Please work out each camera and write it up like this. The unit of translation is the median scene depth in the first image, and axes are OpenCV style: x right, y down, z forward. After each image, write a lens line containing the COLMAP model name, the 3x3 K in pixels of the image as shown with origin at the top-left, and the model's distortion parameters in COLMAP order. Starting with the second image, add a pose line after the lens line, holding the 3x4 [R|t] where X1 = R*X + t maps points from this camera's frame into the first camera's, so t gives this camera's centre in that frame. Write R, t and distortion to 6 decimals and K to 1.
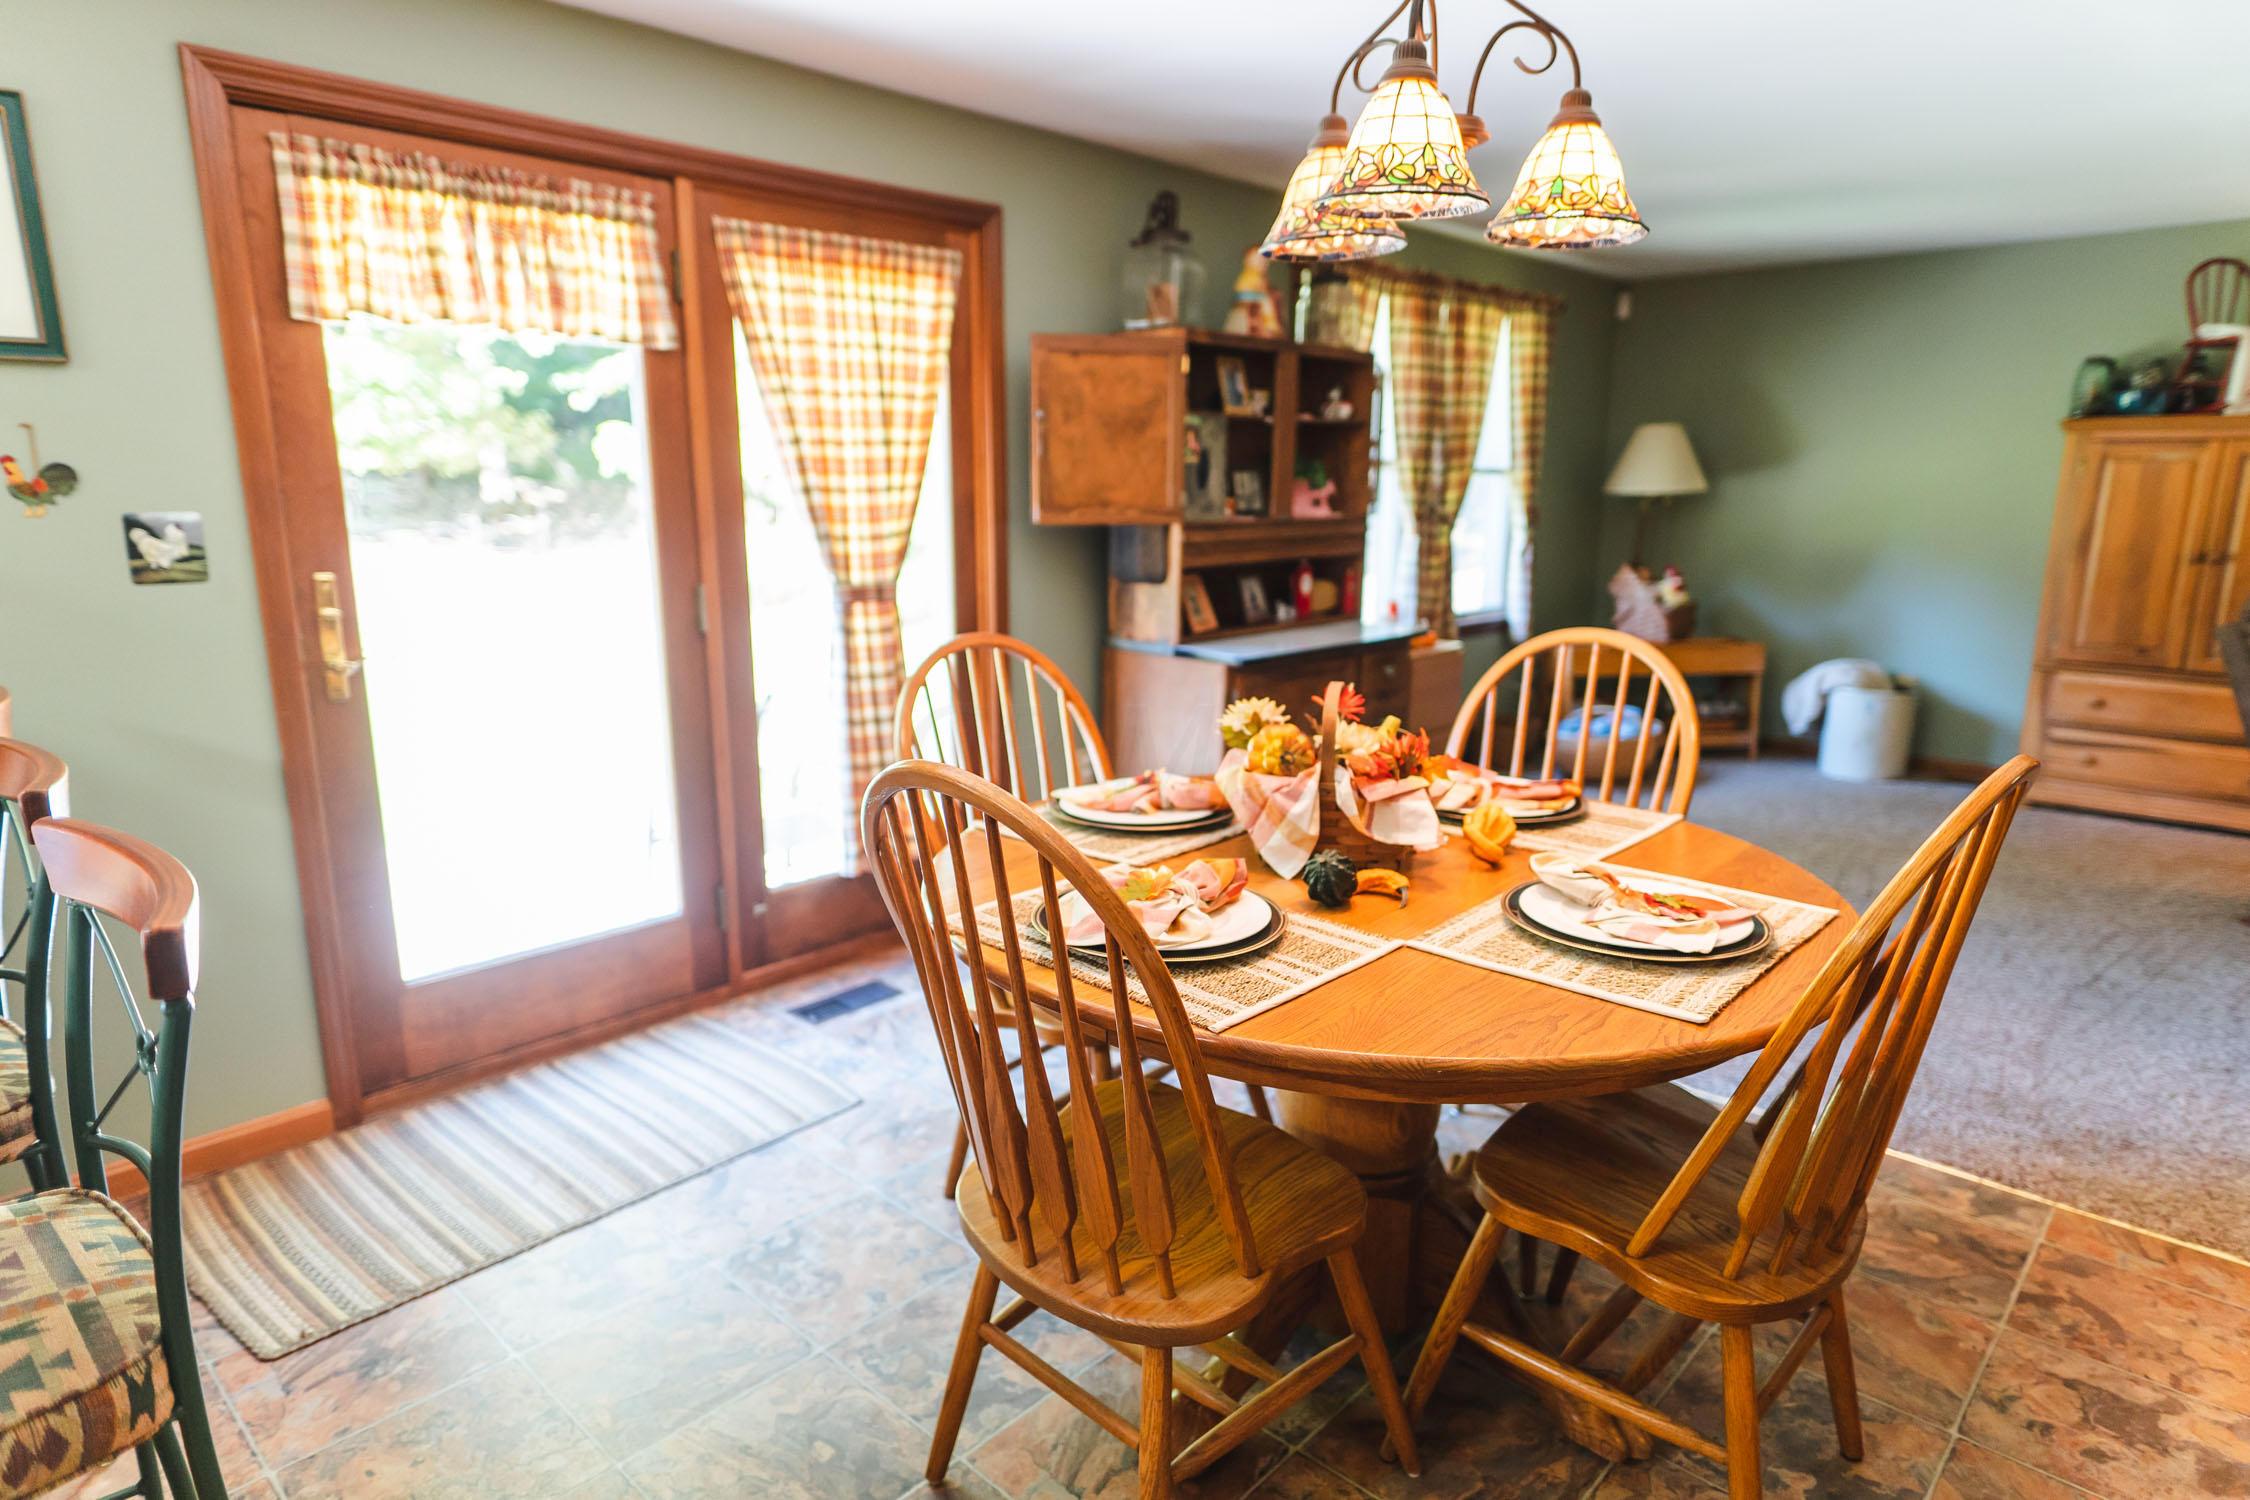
lens RADIAL K [[1302.9, 0, 1120.6], [0, 1302.9, 761.6], [0, 0, 1]] dist [-0.000379, 0.001258]
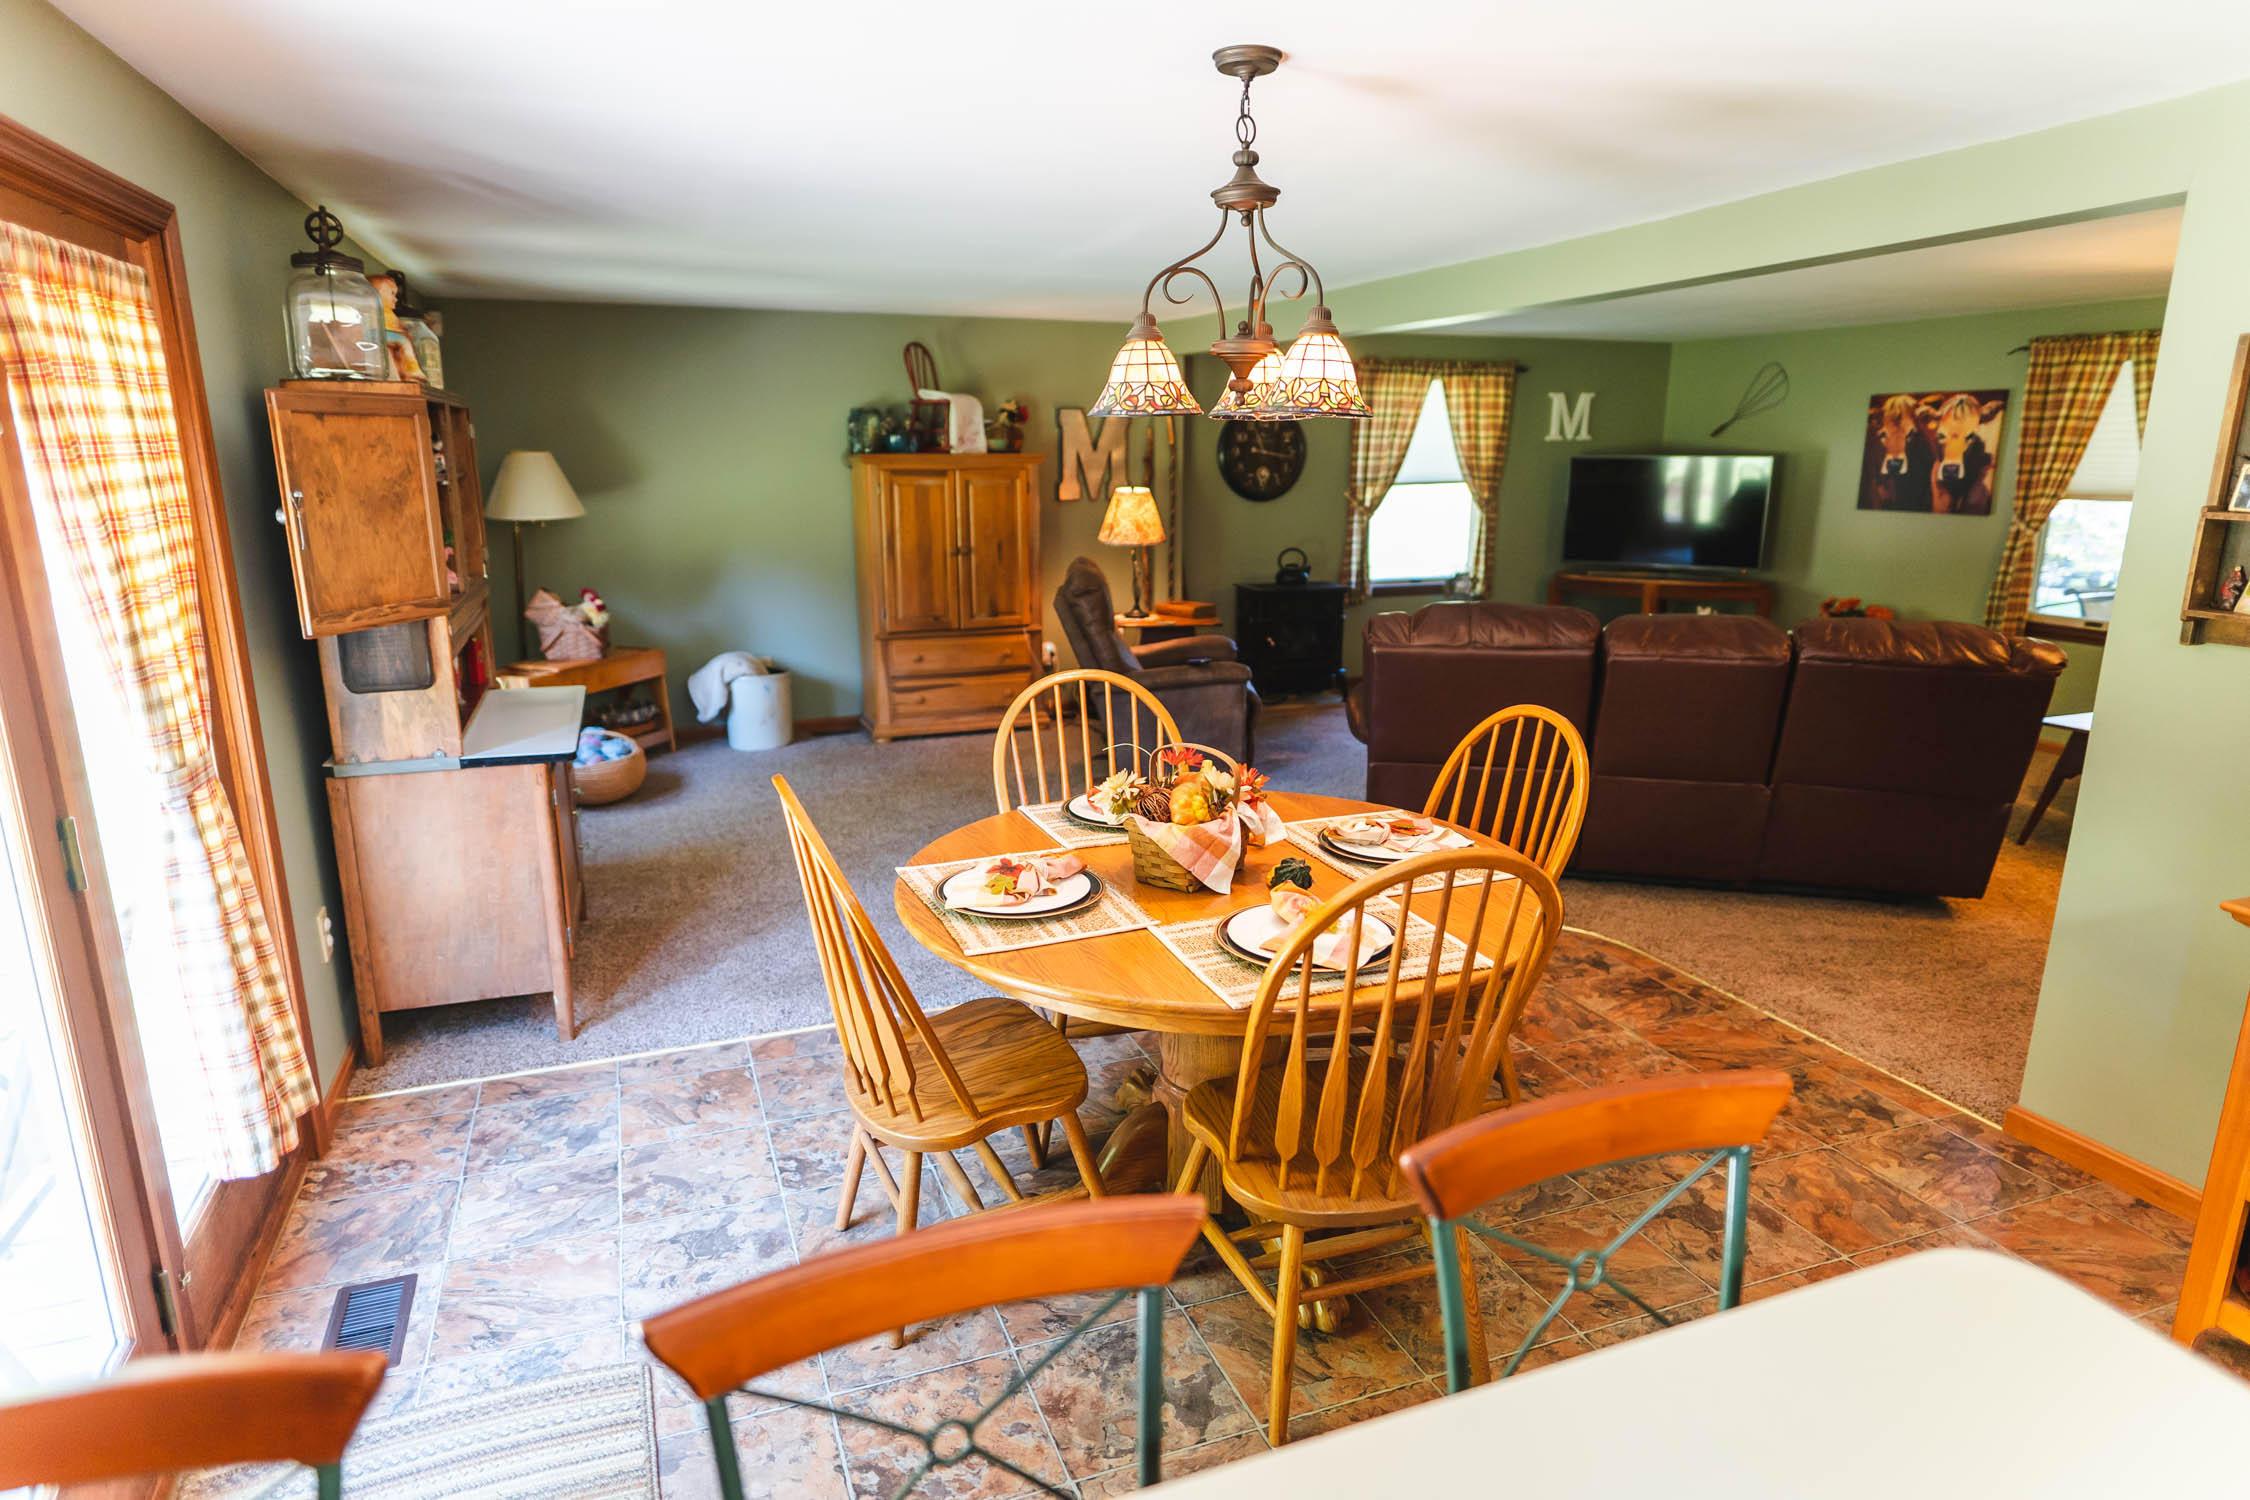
lens RADIAL K [[1302.9, 0, 1120.6], [0, 1302.9, 761.6], [0, 0, 1]] dist [-0.000379, 0.001258]
pose [[0.436590, -0.215137, 0.873559, -0.594680], [0.194430, 0.970604, 0.141863, -0.141623], [-0.878400, 0.107910, 0.465585, 0.263049]]
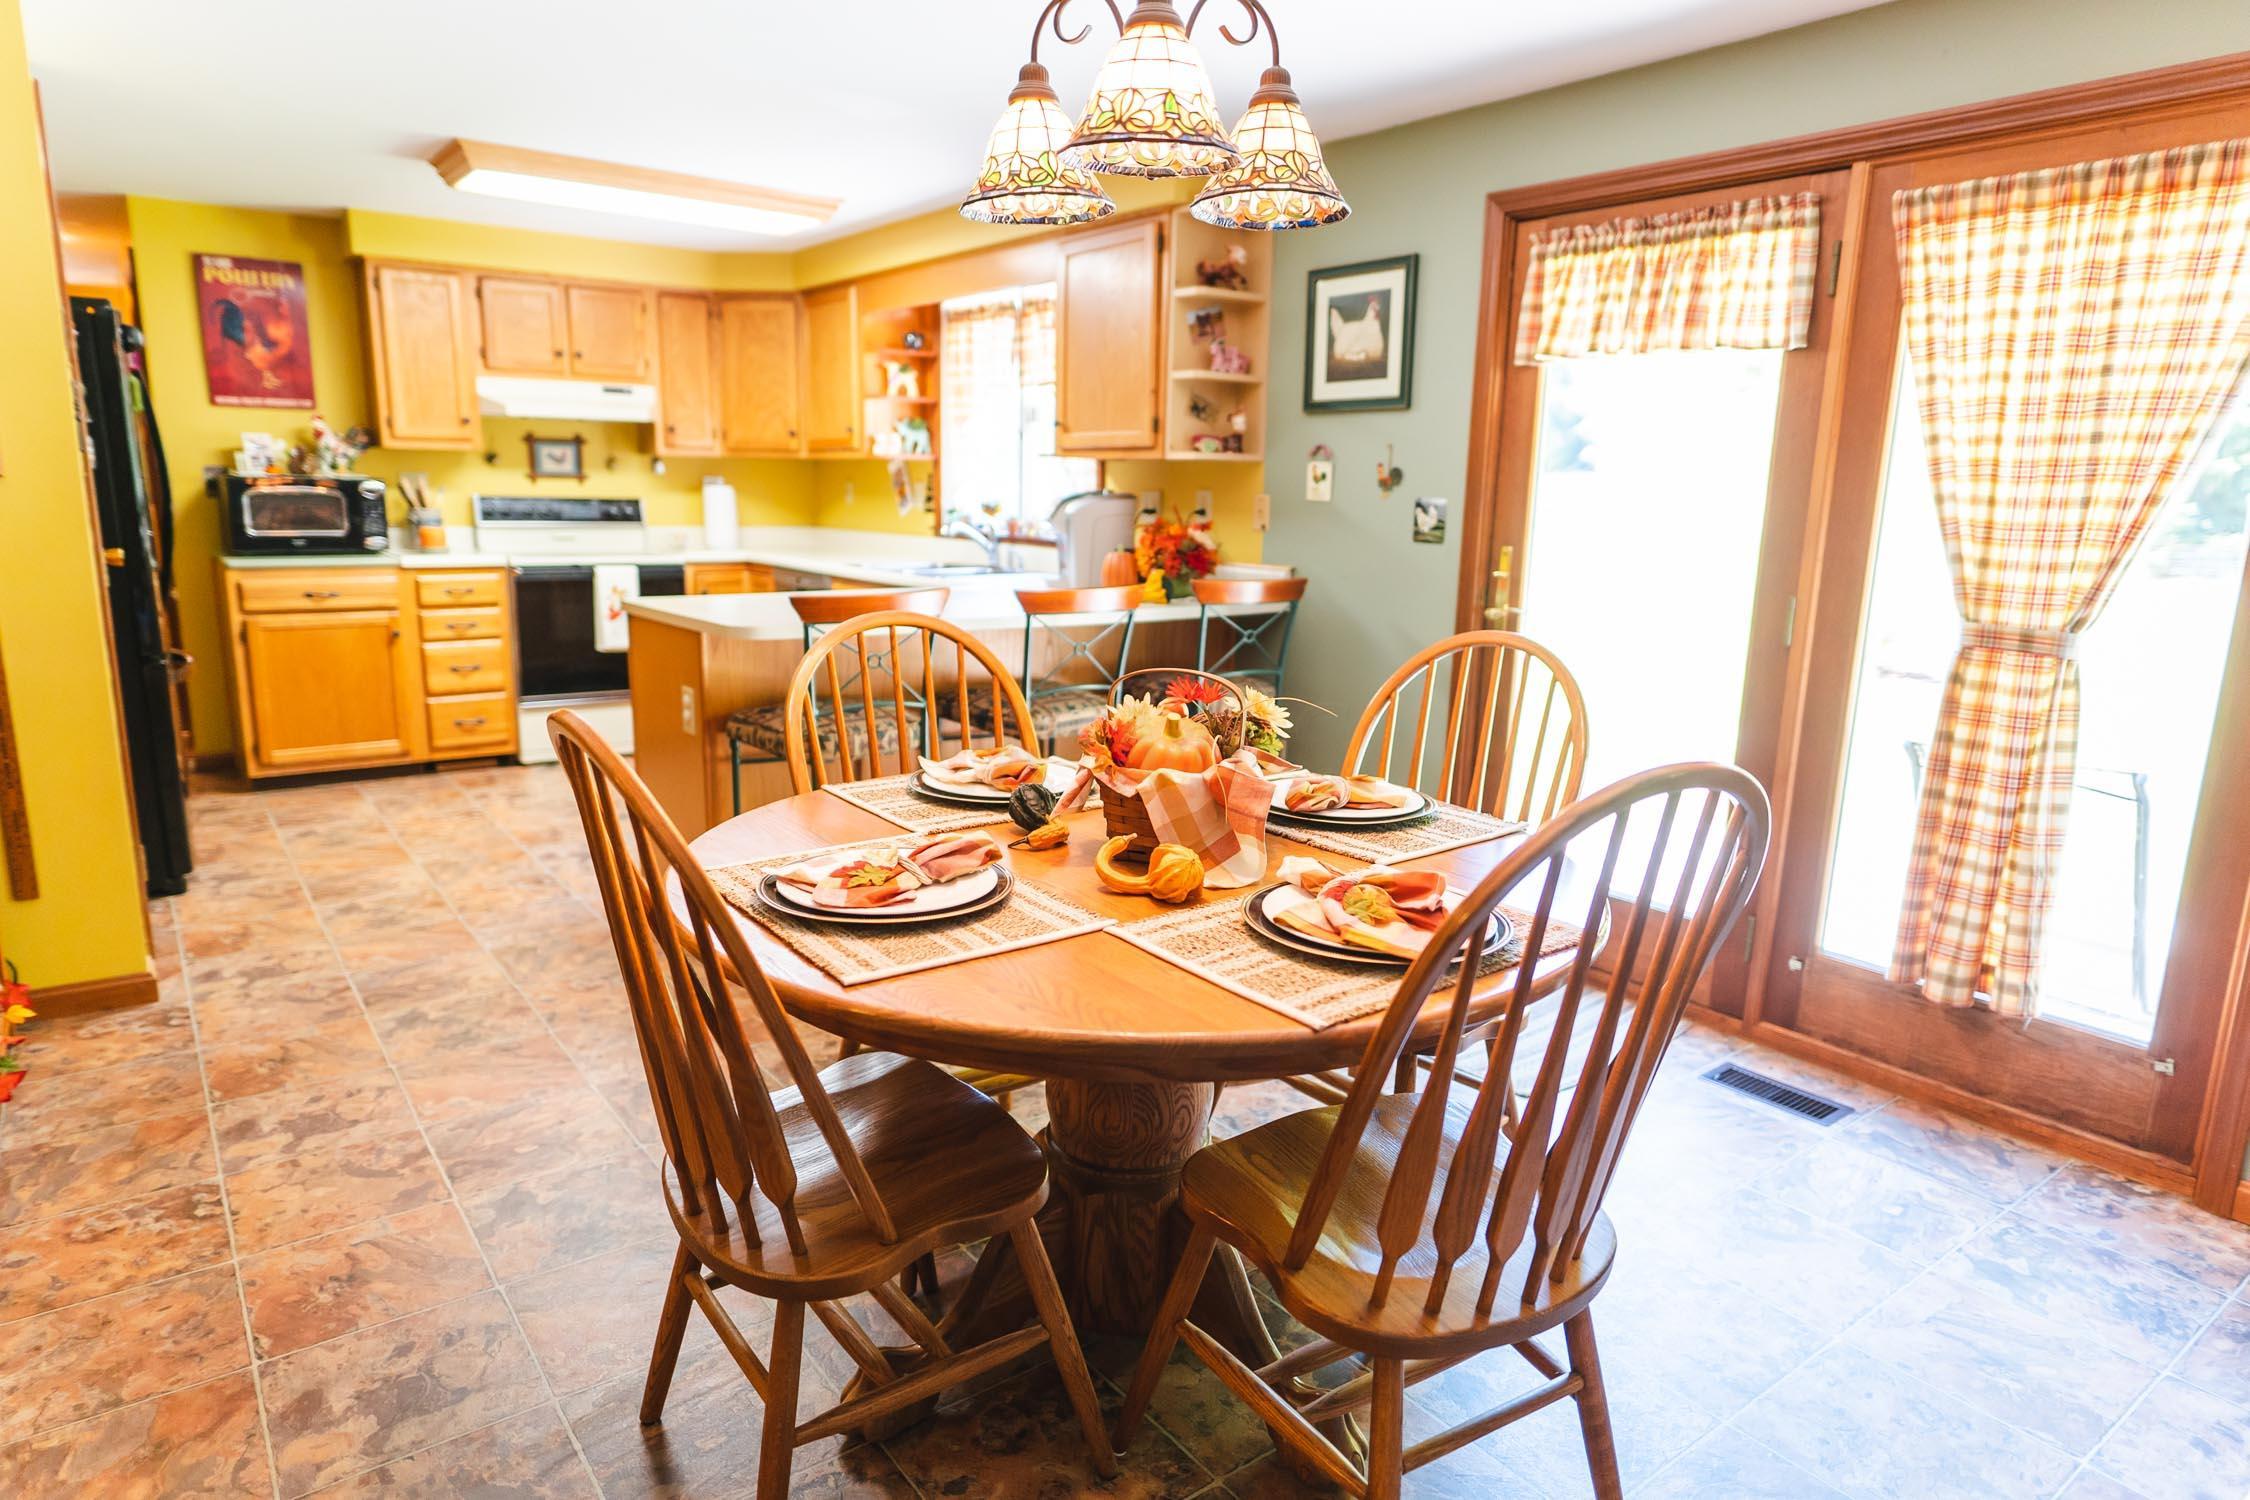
lens RADIAL K [[1333.5, 0, 1119.1], [0, 1333.5, 755.6], [0, 0, 1]] dist [0.000585, -0.000324]
pose [[-0.173836, 0.193345, -0.965608, 0.669012], [-0.235197, 0.944010, 0.231362, -0.126549], [0.956276, 0.267327, -0.118628, 0.635854]]
